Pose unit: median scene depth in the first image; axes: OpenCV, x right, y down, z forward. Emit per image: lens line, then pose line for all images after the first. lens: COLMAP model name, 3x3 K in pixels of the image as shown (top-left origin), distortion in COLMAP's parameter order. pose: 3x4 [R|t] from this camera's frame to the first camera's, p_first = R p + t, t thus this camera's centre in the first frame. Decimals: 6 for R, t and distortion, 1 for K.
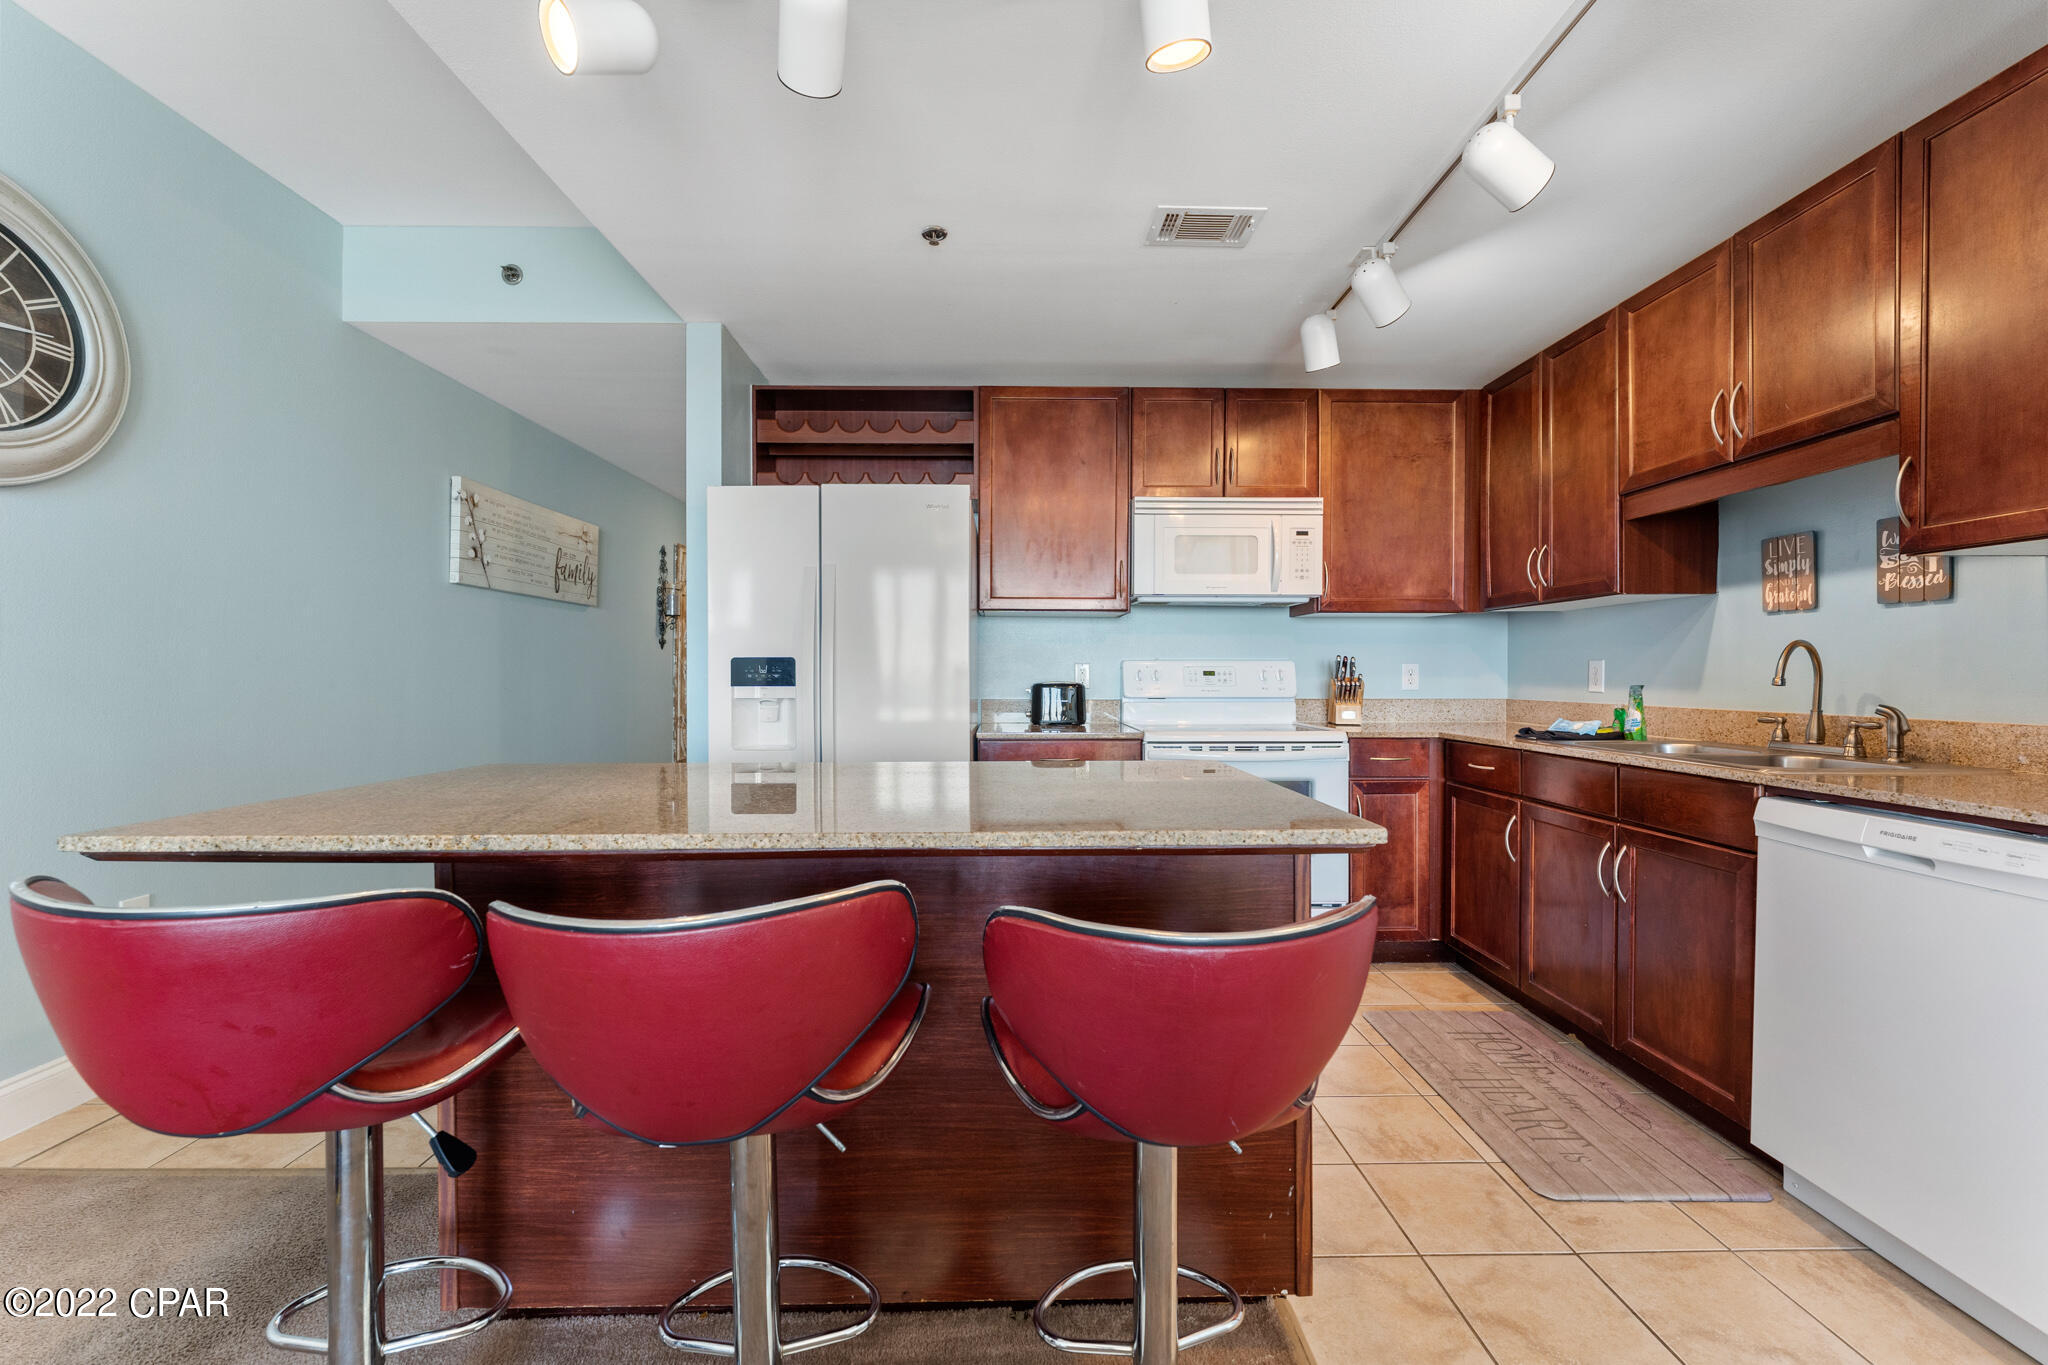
lens RADIAL K [[841.3, 0, 1029.9], [0, 841.3, 667.6], [0, 0, 1]] dist [0.000513, 0.000259]
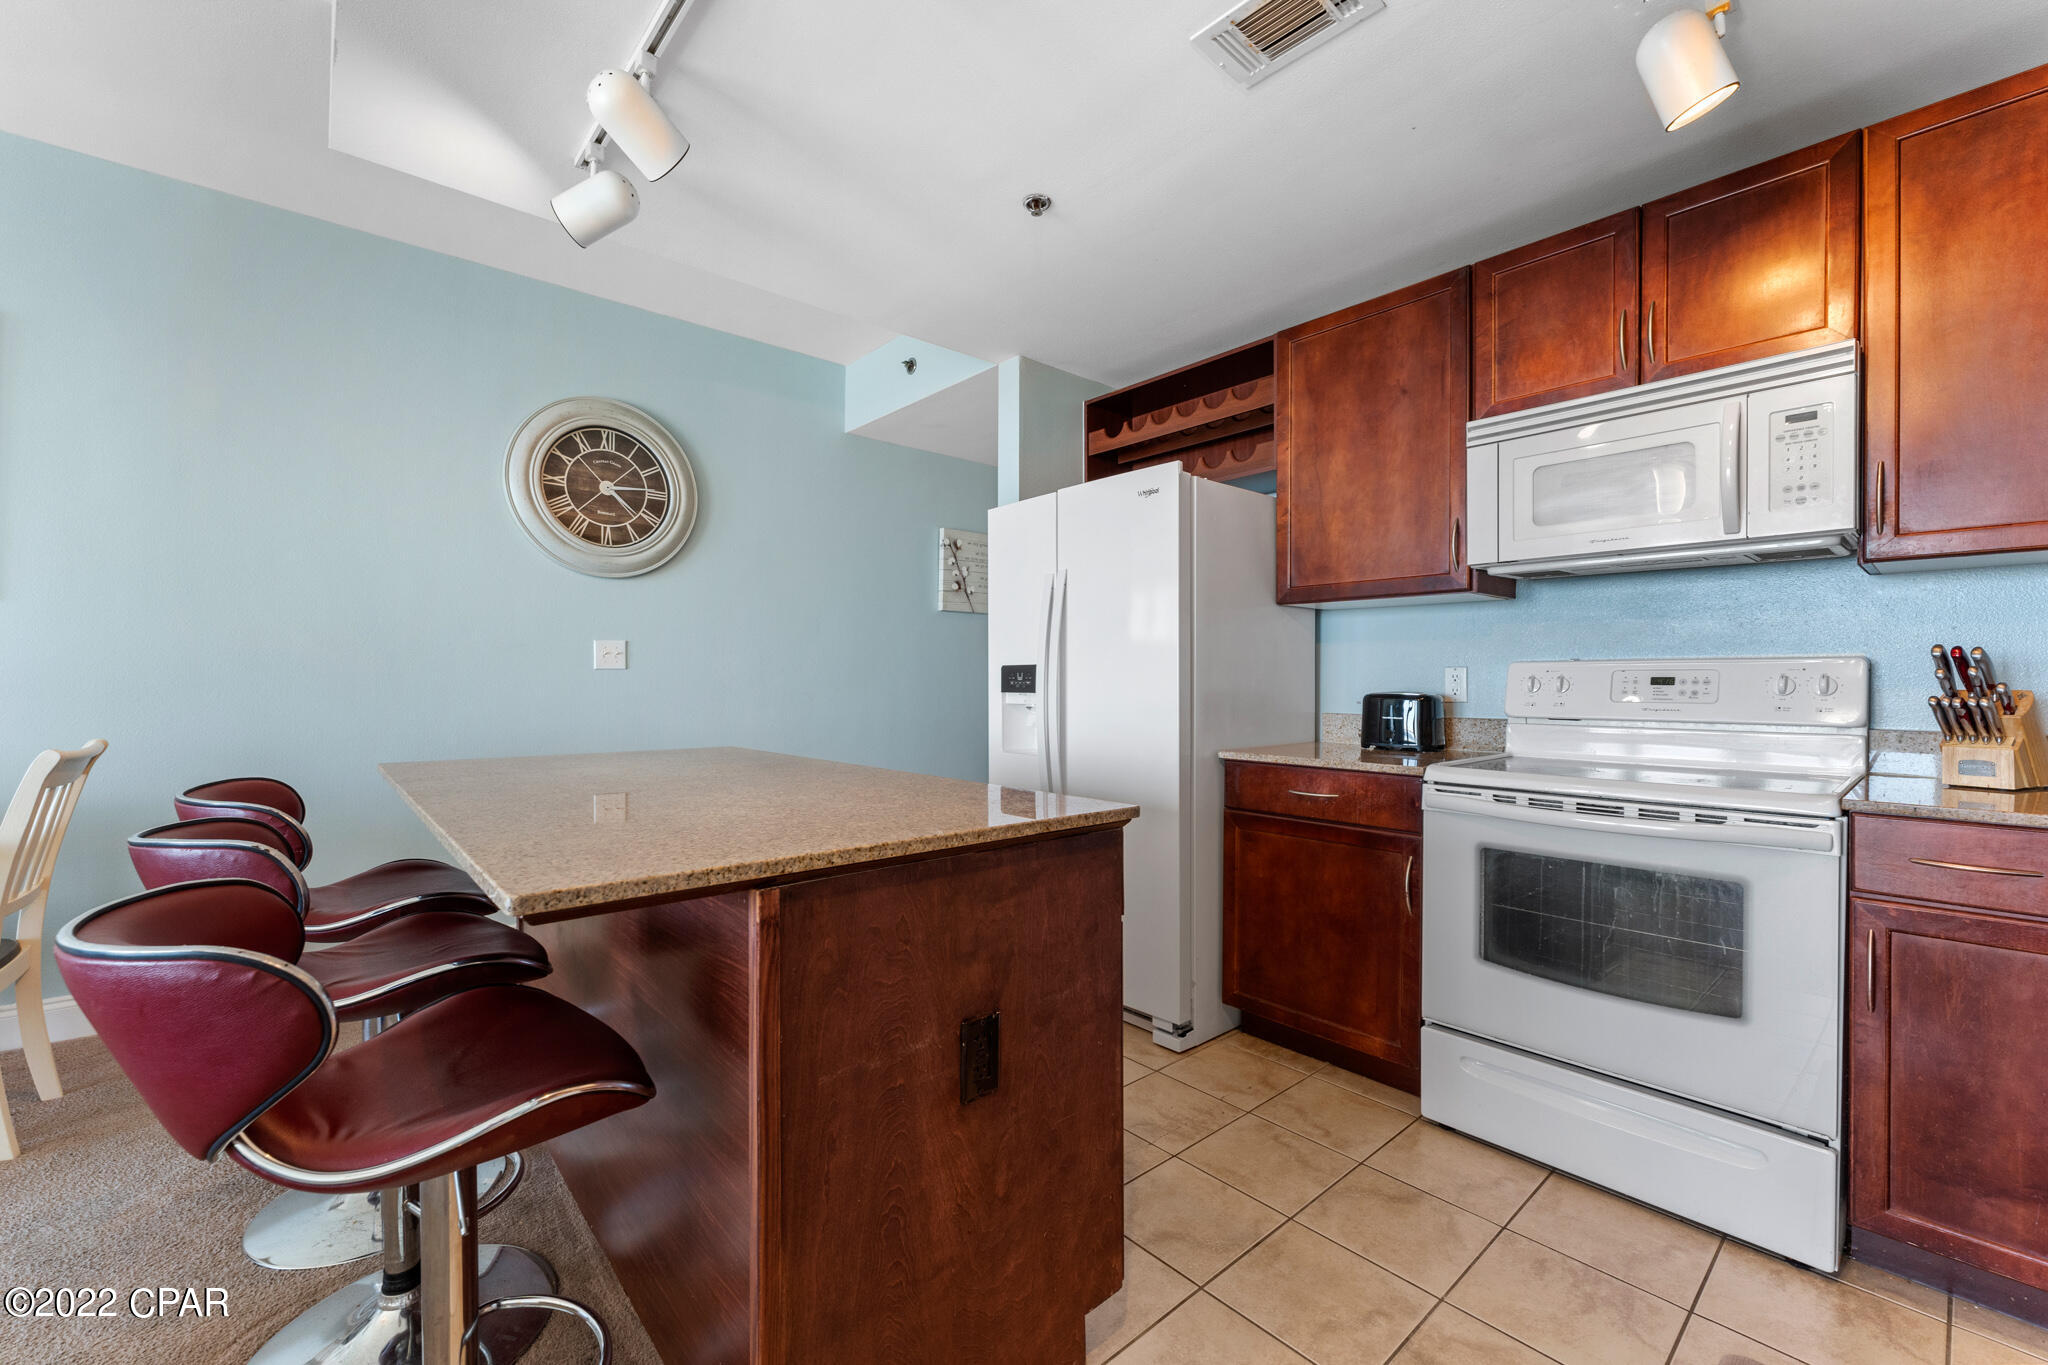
lens RADIAL K [[837.0, 0, 1029.2], [0, 837.0, 664.7], [0, 0, 1]] dist [-0.000610, 0.000051]
pose [[0.648486, -0.014254, -0.761093, 0.410993], [0.005769, 0.999888, -0.013810, 0.001079], [0.761205, 0.004565, 0.648495, 0.289689]]
